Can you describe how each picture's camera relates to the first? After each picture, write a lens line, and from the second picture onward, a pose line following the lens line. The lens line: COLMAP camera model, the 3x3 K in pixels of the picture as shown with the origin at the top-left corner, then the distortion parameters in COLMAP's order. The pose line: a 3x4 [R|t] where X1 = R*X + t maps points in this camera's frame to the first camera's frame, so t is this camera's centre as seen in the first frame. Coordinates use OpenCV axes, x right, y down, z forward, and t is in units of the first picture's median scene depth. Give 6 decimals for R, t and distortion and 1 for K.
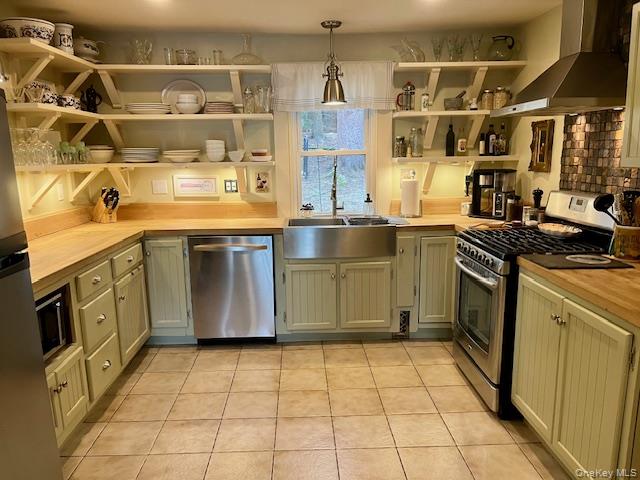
lens RADIAL K [[478.0, 0, 320.0], [0, 478.0, 240.0], [0, 0, 1]] dist [0.058031, -0.093193]
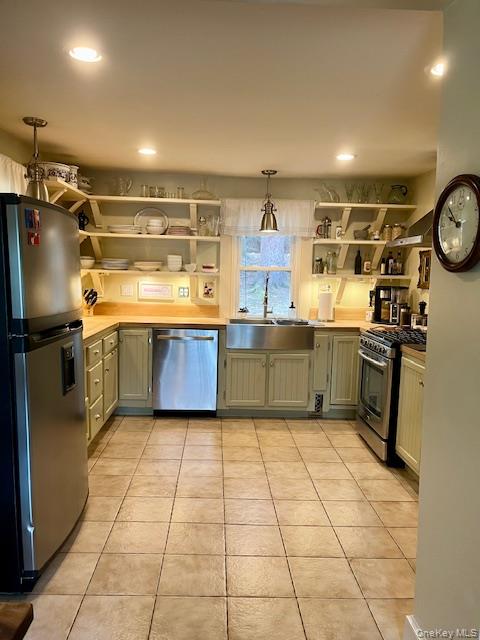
lens RADIAL K [[478.0, 0, 236.5], [0, 478.0, 321.3], [0, 0, 1]] dist [0.058031, -0.093193]
pose [[0.999265, 0.038321, 0.001022, -0.049496], [-0.038129, 0.996315, -0.076828, 0.061925], [-0.003962, 0.076732, 0.997044, -0.272948]]
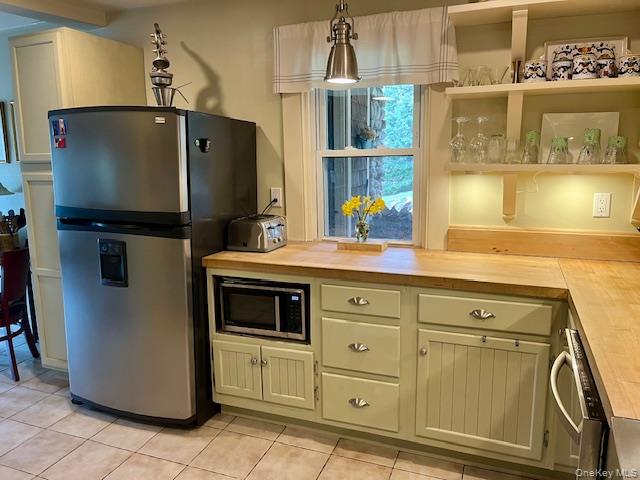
lens RADIAL K [[478.0, 0, 320.0], [0, 478.0, 240.0], [0, 0, 1]] dist [0.058031, -0.093193]
pose [[-0.389472, 0.189096, -0.901418, 0.216231], [-0.147427, 0.953280, 0.263673, -0.168318], [0.909163, 0.235586, -0.343398, 0.867035]]
